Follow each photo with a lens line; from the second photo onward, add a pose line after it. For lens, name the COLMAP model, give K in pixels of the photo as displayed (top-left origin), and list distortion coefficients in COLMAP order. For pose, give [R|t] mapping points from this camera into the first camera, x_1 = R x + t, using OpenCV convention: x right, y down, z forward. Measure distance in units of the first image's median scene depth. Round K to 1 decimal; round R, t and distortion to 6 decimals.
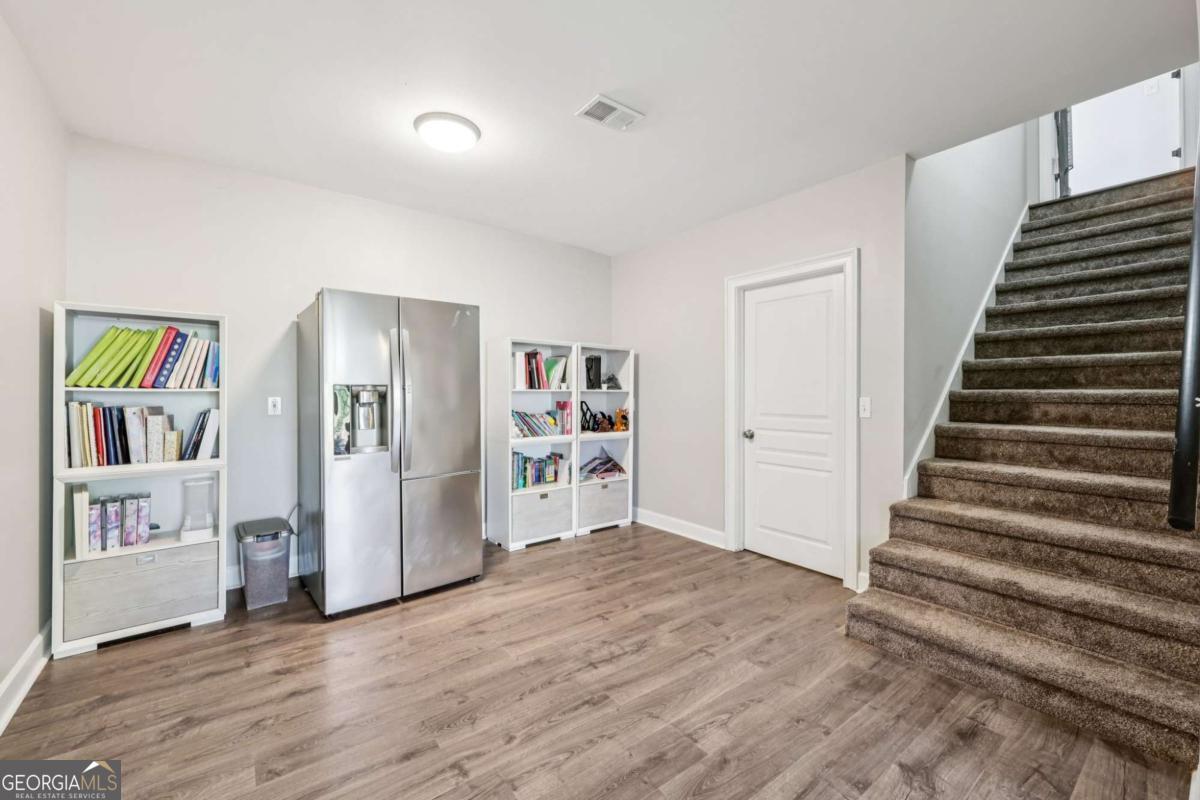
lens RADIAL K [[498.0, 0, 600.0], [0, 498.0, 400.0], [0, 0, 1]] dist [0.012857, 0.000108]
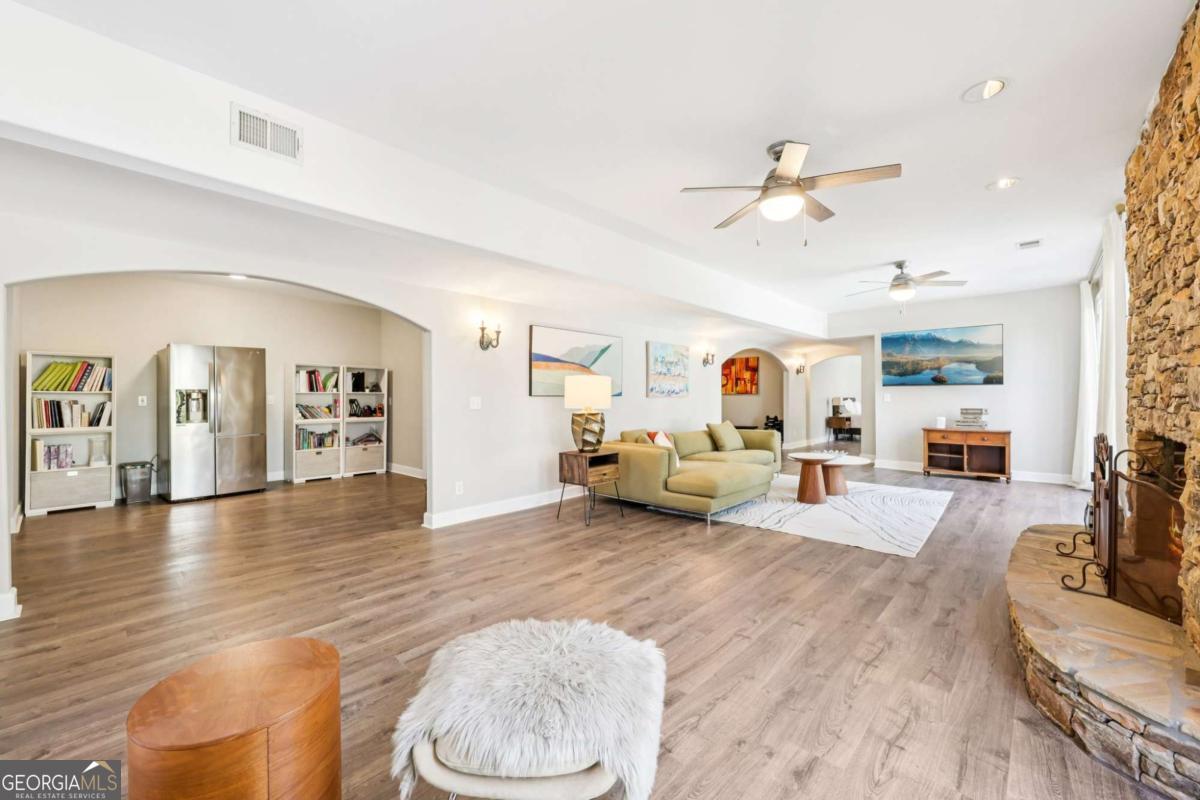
lens RADIAL K [[498.0, 0, 600.0], [0, 498.0, 400.0], [0, 0, 1]] dist [0.012857, 0.000108]
pose [[0.985876, -0.001375, 0.167473, 0.753958], [0.002500, 0.999976, -0.006507, 0.027182], [-0.167460, 0.006834, 0.985855, -1.194583]]
